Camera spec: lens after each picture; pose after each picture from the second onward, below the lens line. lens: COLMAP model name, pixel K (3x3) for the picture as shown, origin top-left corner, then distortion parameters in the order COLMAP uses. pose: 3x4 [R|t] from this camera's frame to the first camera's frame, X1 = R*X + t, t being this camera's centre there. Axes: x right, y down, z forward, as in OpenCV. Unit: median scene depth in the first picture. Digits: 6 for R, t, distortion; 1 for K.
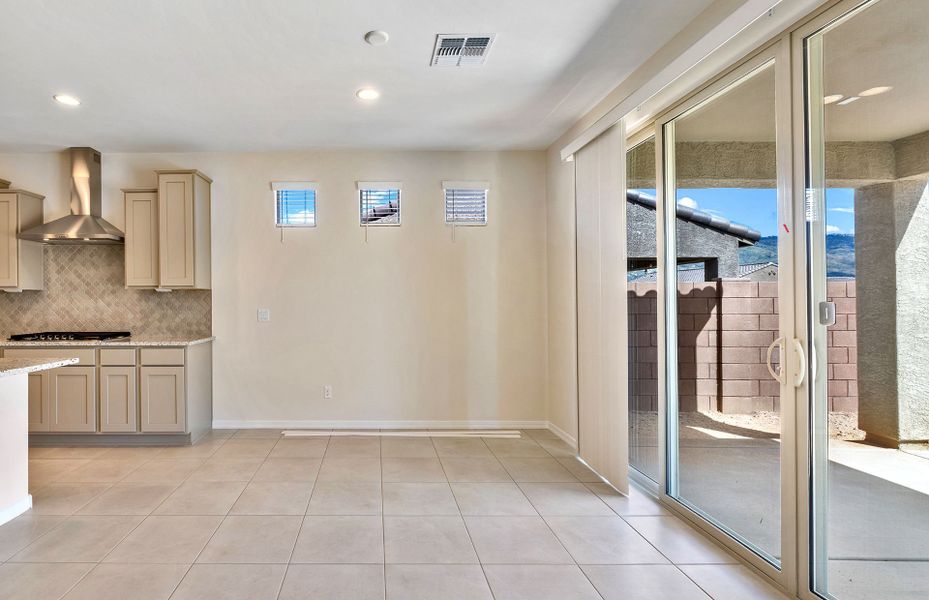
lens RADIAL K [[517.6, 0, 464.5], [0, 517.6, 300.0], [0, 0, 1]] dist [0.000309, -0.000100]
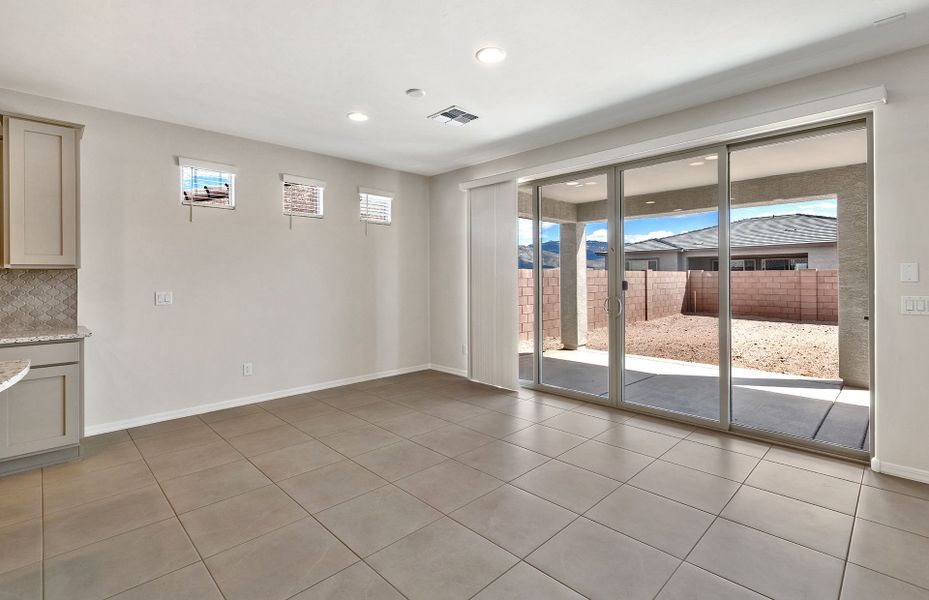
lens RADIAL K [[440.8, 0, 494.9], [0, 440.8, 274.8], [0, 0, 1]] dist [0.018365, -0.000660]
pose [[0.675645, 0.003150, 0.737220, -0.675453], [0.003811, 0.999963, -0.007765, -0.004794], [-0.737217, 0.008056, 0.675608, 0.029147]]
